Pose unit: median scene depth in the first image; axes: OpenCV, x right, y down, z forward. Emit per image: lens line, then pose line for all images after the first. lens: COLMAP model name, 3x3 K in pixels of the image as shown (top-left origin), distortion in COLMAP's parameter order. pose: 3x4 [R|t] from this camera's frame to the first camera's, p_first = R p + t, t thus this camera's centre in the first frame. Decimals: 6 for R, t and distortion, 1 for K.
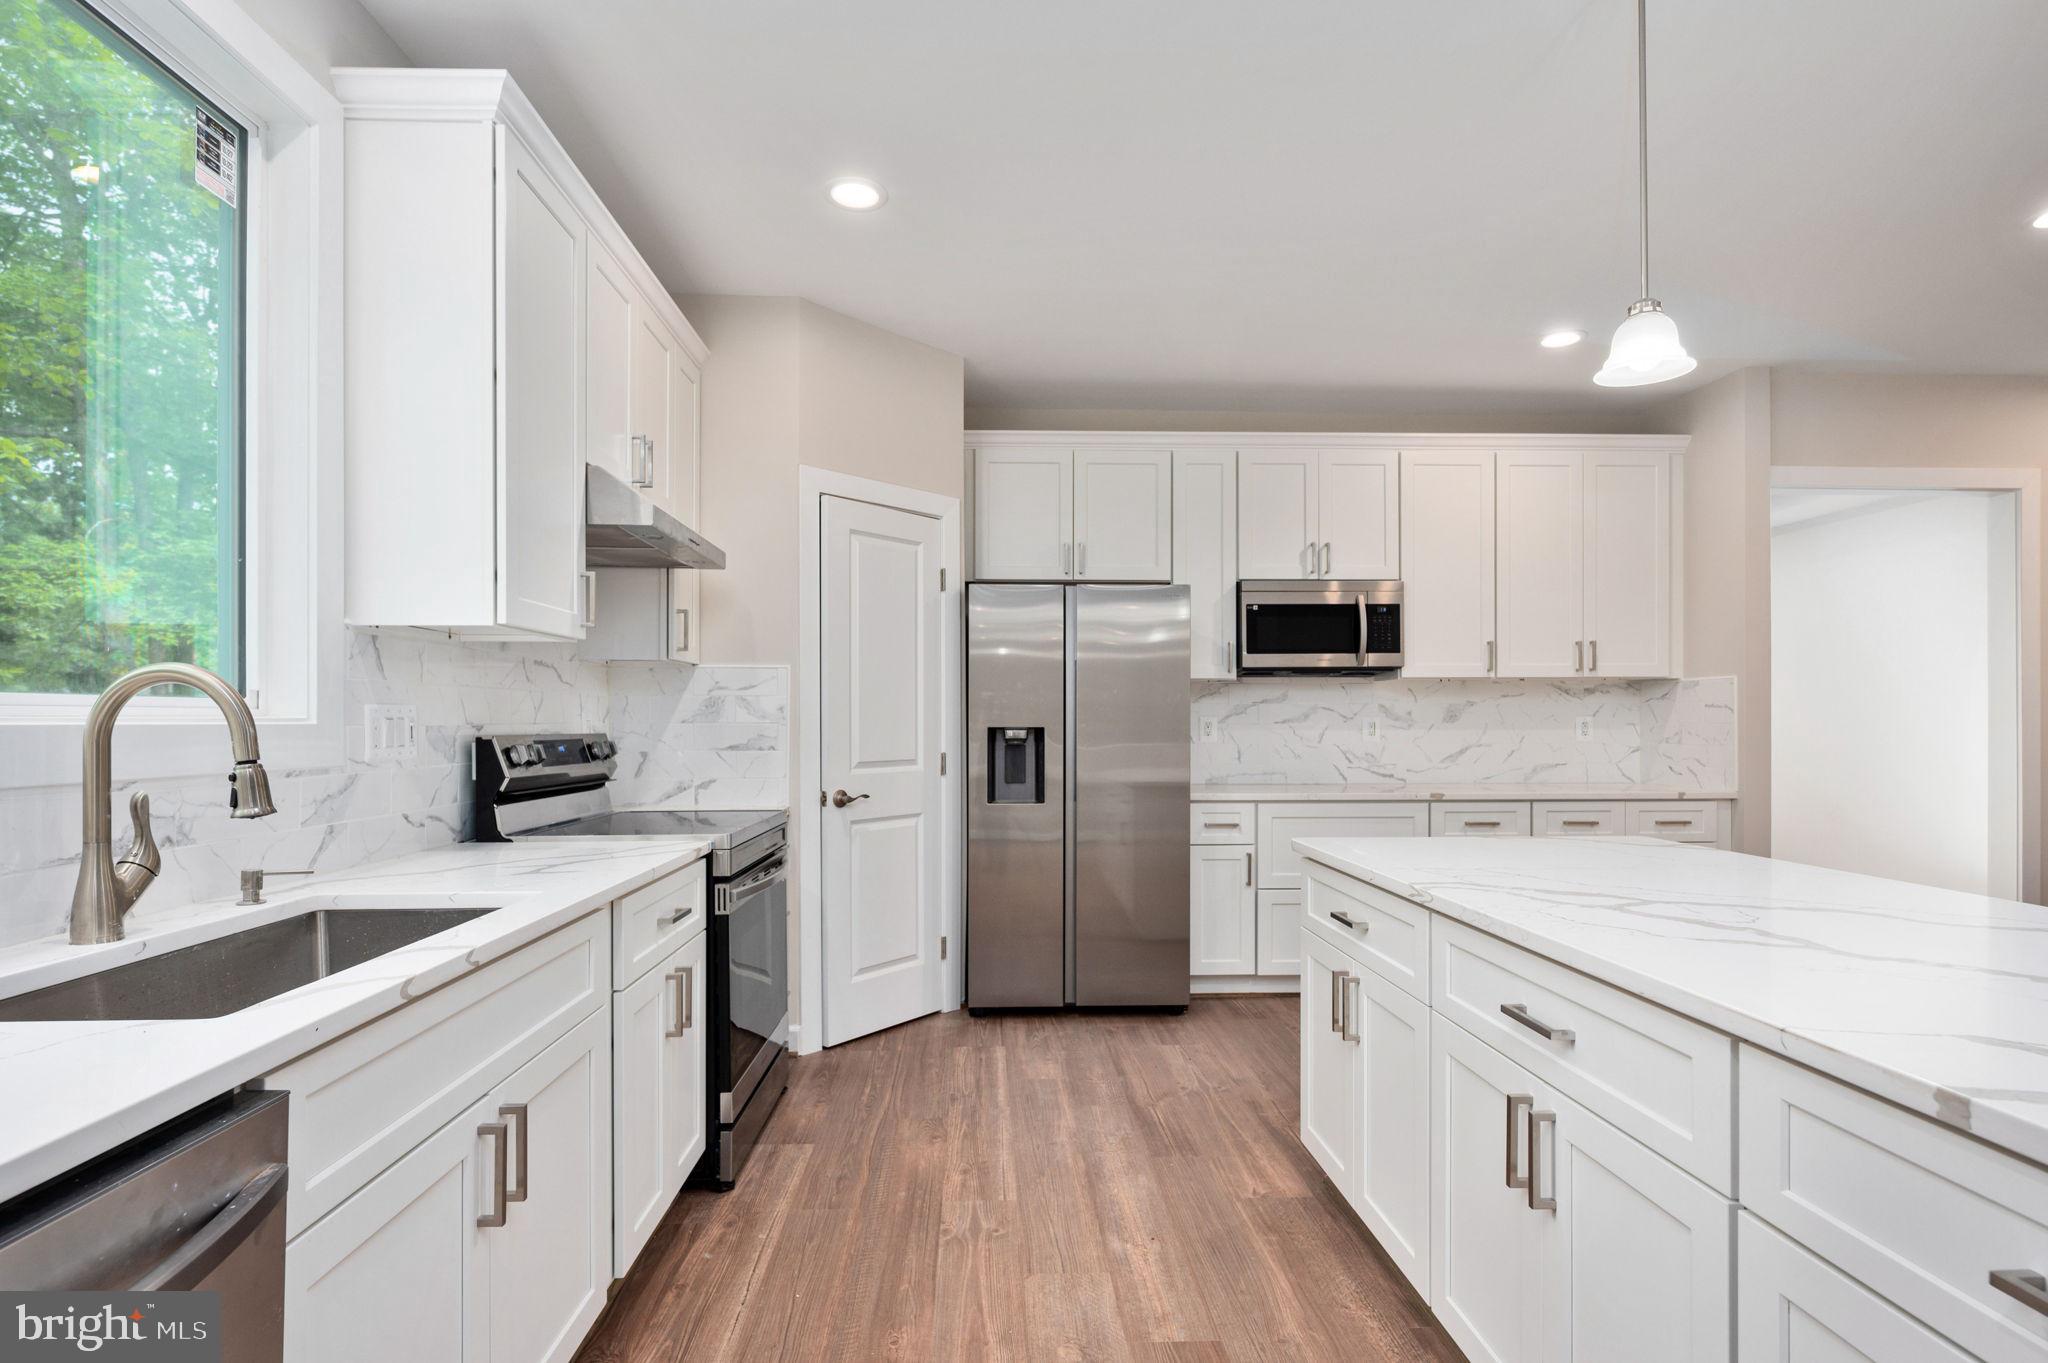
lens RADIAL K [[1006.8, 0, 1017.0], [0, 1006.8, 719.6], [0, 0, 1]] dist [0.000967, -0.000097]
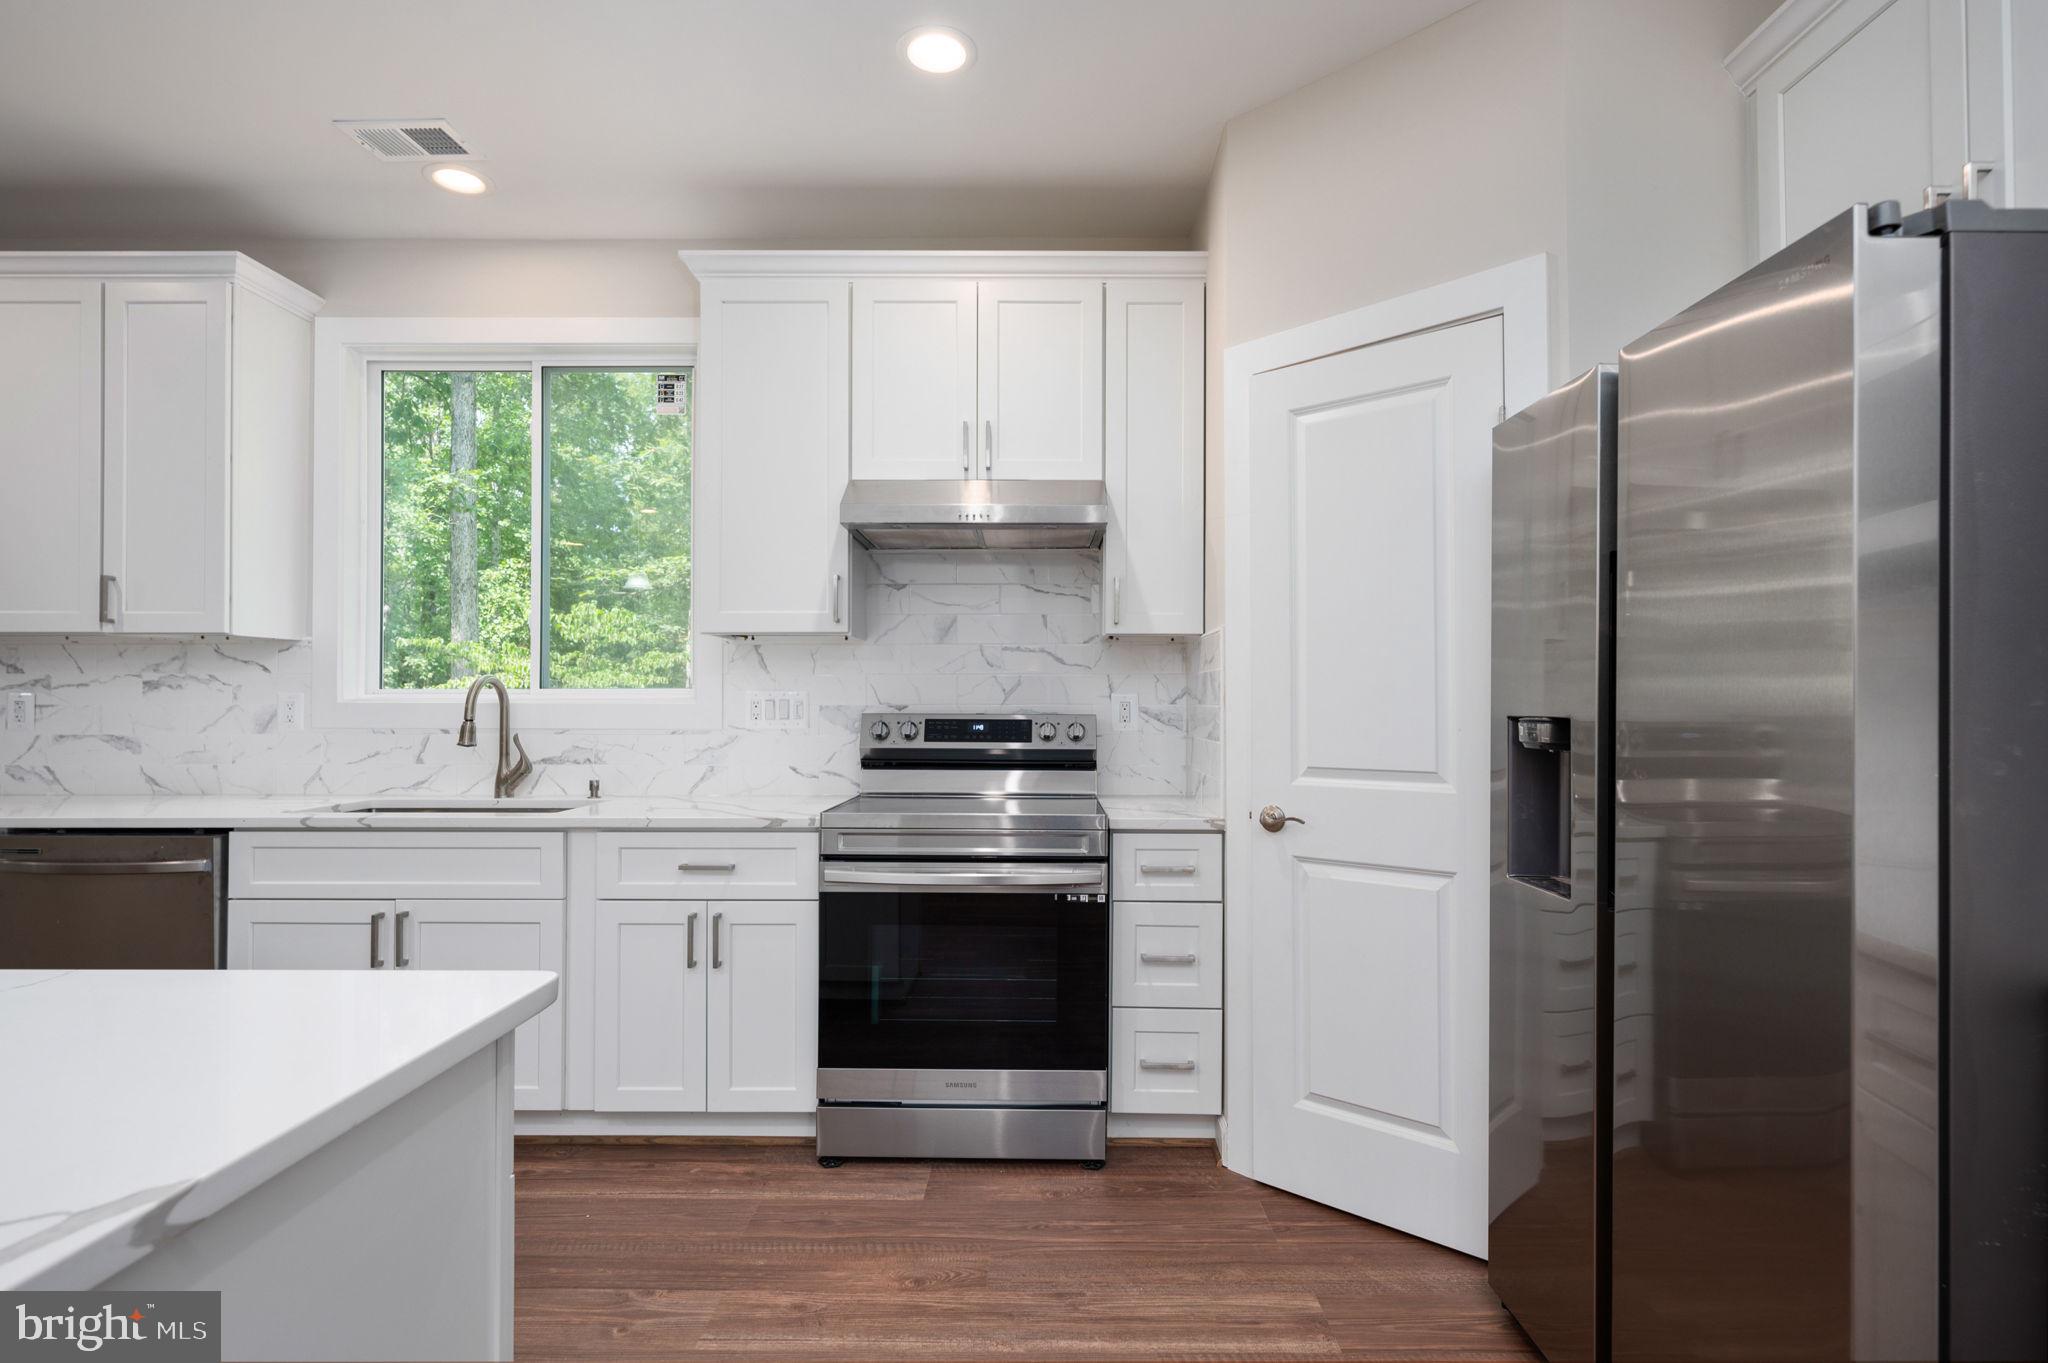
lens RADIAL K [[1003.5, 0, 1039.5], [0, 1003.5, 688.0], [0, 0, 1]] dist [0.001249, -0.000211]
pose [[-0.040960, -0.013350, -0.999072, 0.610298], [0.000190, 0.999911, -0.013369, 0.000735], [0.999161, -0.000738, -0.040954, 1.069471]]
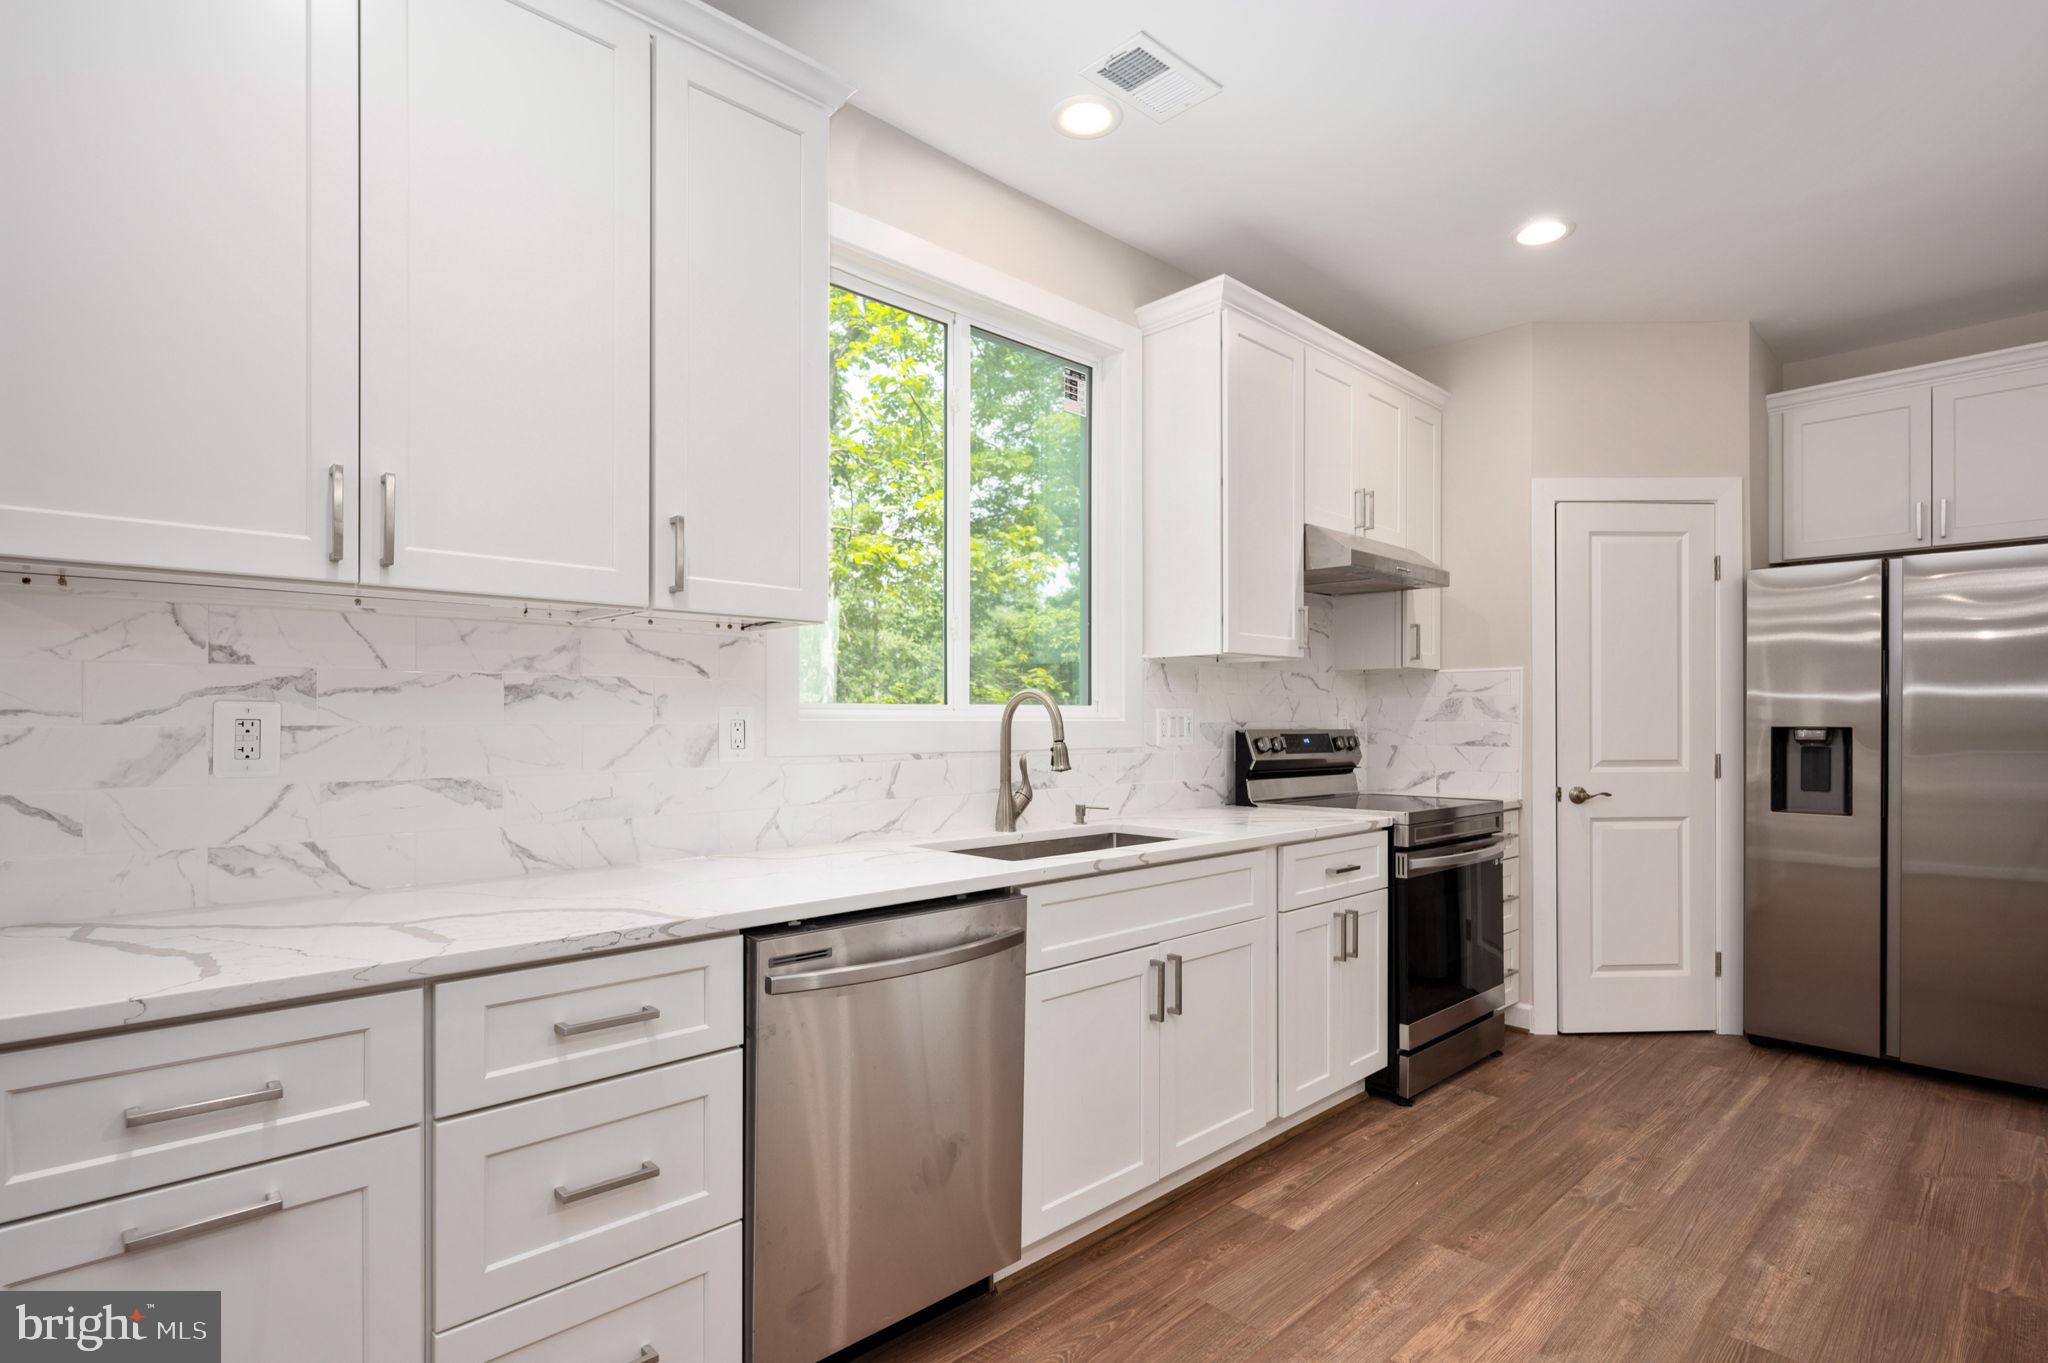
lens RADIAL K [[1007.5, 0, 1038.6], [0, 1007.5, 718.0], [0, 0, 1]] dist [0.002000, 0.000489]
pose [[0.669831, -0.000270, -0.742514, 0.270840], [0.000029, 1.000000, -0.000338, -0.000021], [0.742514, 0.000205, 0.669831, -0.122583]]
